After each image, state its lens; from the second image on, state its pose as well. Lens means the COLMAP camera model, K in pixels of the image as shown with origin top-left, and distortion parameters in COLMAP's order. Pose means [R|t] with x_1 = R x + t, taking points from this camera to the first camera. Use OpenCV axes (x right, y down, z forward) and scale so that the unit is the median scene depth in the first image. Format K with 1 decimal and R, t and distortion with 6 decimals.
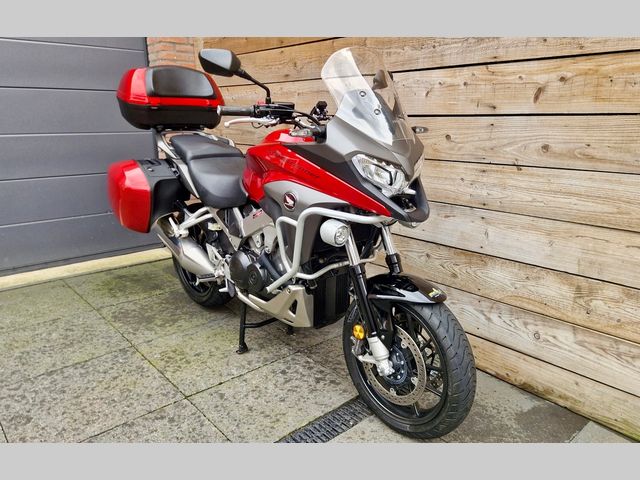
lens RADIAL K [[483.1, 0, 334.4], [0, 483.1, 238.6], [0, 0, 1]] dist [0.040583, -0.001893]
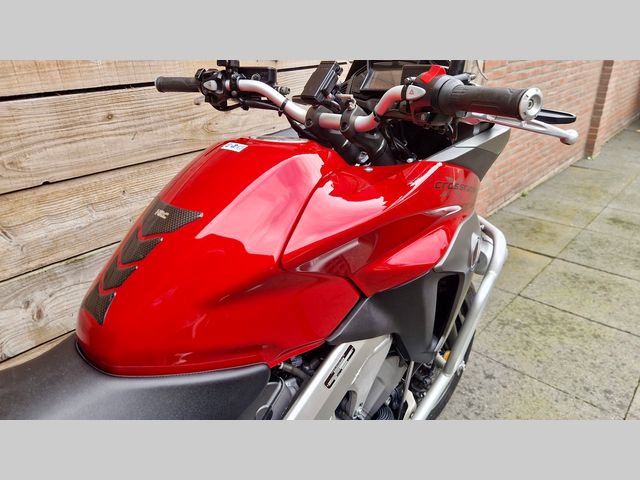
lens RADIAL K [[435.9, 0, 317.2], [0, 435.9, 236.7], [0, 0, 1]] dist [0.030944, -0.002552]
pose [[-0.072715, -0.413630, 0.907537, -0.413388], [0.282781, 0.864054, 0.416469, -0.279219], [-0.956424, 0.286917, 0.054136, 0.912141]]
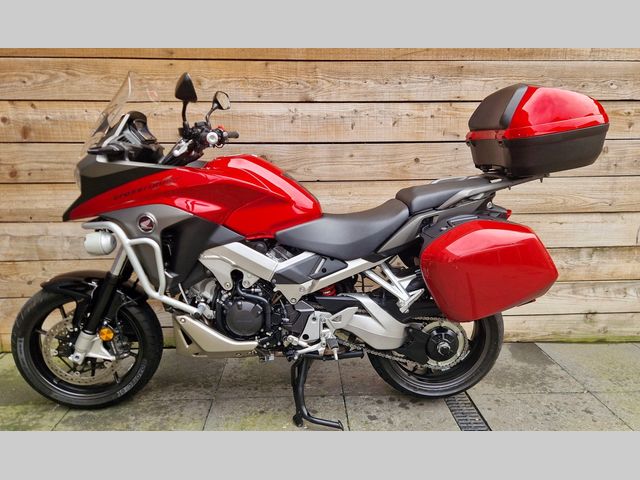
lens RADIAL K [[457.2, 0, 331.5], [0, 457.2, 237.6], [0, 0, 1]] dist [0.039979, -0.002247]
pose [[0.620732, -0.171159, 0.765112, -0.796985], [0.199356, 0.978262, 0.057105, -0.132245], [-0.758253, 0.117083, 0.641360, 0.471766]]
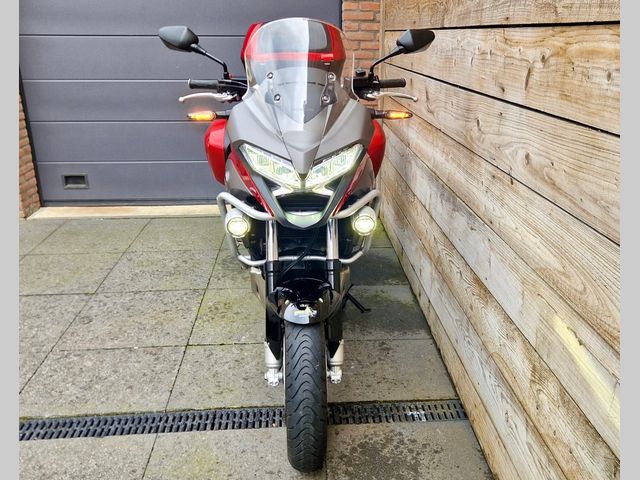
lens RADIAL K [[585.6, 0, 330.8], [0, 585.6, 241.7], [0, 0, 1]] dist [0.055964, 0.001180]
pose [[0.776250, 0.207287, -0.595372, 0.643145], [-0.153176, 0.978112, 0.140831, -0.127146], [0.611533, -0.018124, 0.791012, 0.152877]]
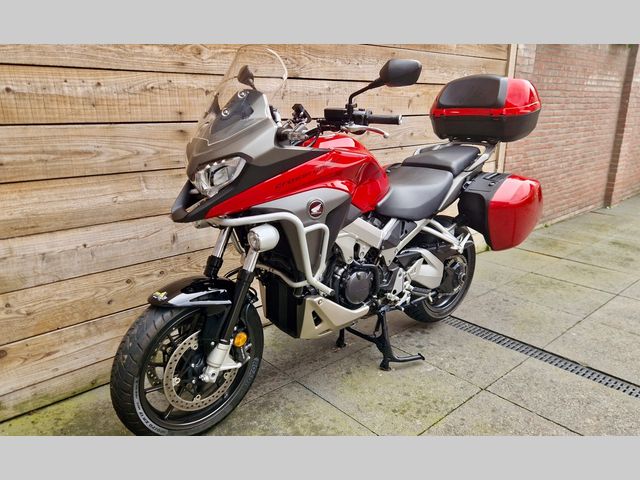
lens RADIAL K [[477.2, 0, 320.0], [0, 477.2, 240.0], [0, 0, 1]] dist [0.037364, -0.000234]
pose [[-0.003839, -0.277054, 0.960847, -1.156321], [0.246803, 0.930867, 0.269396, -0.330044], [-0.969058, 0.238174, 0.064804, 1.135698]]
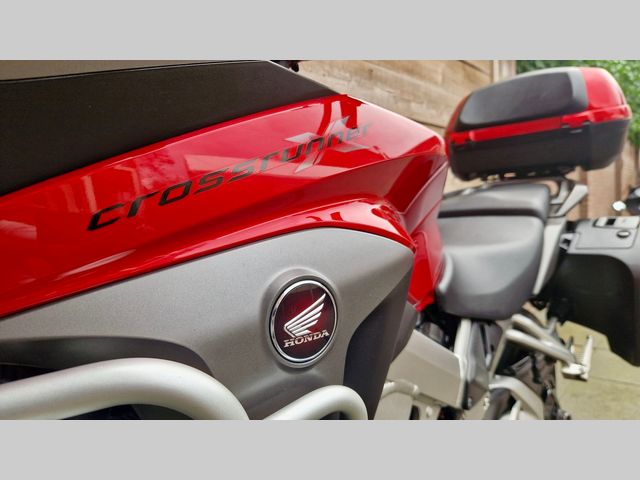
lens RADIAL K [[435.9, 0, 317.2], [0, 435.9, 236.7], [0, 0, 1]] dist [0.030944, -0.002552]
pose [[-0.128821, -0.056700, 0.990046, -0.552495], [0.298730, 0.949770, 0.093263, -0.211298], [-0.945603, 0.307771, -0.105412, 1.182717]]
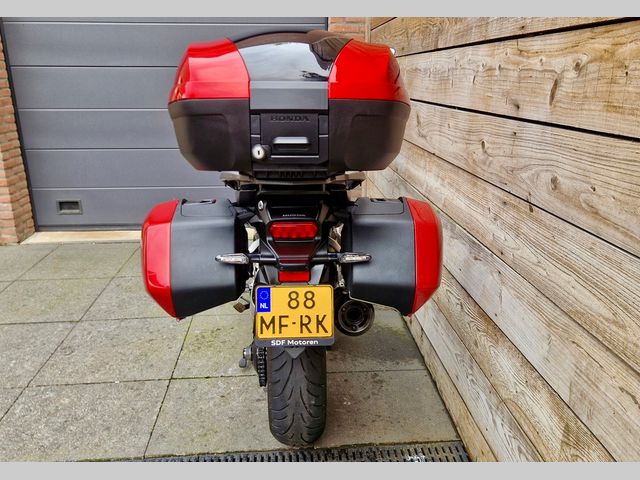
lens RADIAL K [[523.9, 0, 320.0], [0, 523.9, 240.0], [0, 0, 1]] dist [0.039192, -0.005708]
pose [[0.784080, 0.183743, -0.592839, 0.527226], [-0.151152, 0.982946, 0.104740, -0.123391], [0.601973, 0.007484, 0.798481, 0.276707]]
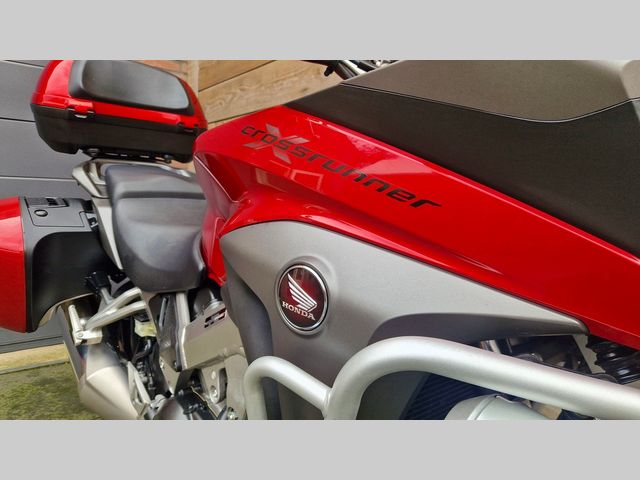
lens RADIAL K [[437.5, 0, 320.0], [0, 437.5, 240.0], [0, 0, 1]] dist [0.006193, -0.002109]
pose [[0.998296, 0.035005, -0.046688, -0.058589], [-0.041957, 0.986645, -0.157391, -0.057048], [0.040555, 0.159082, 0.986432, 0.615095]]
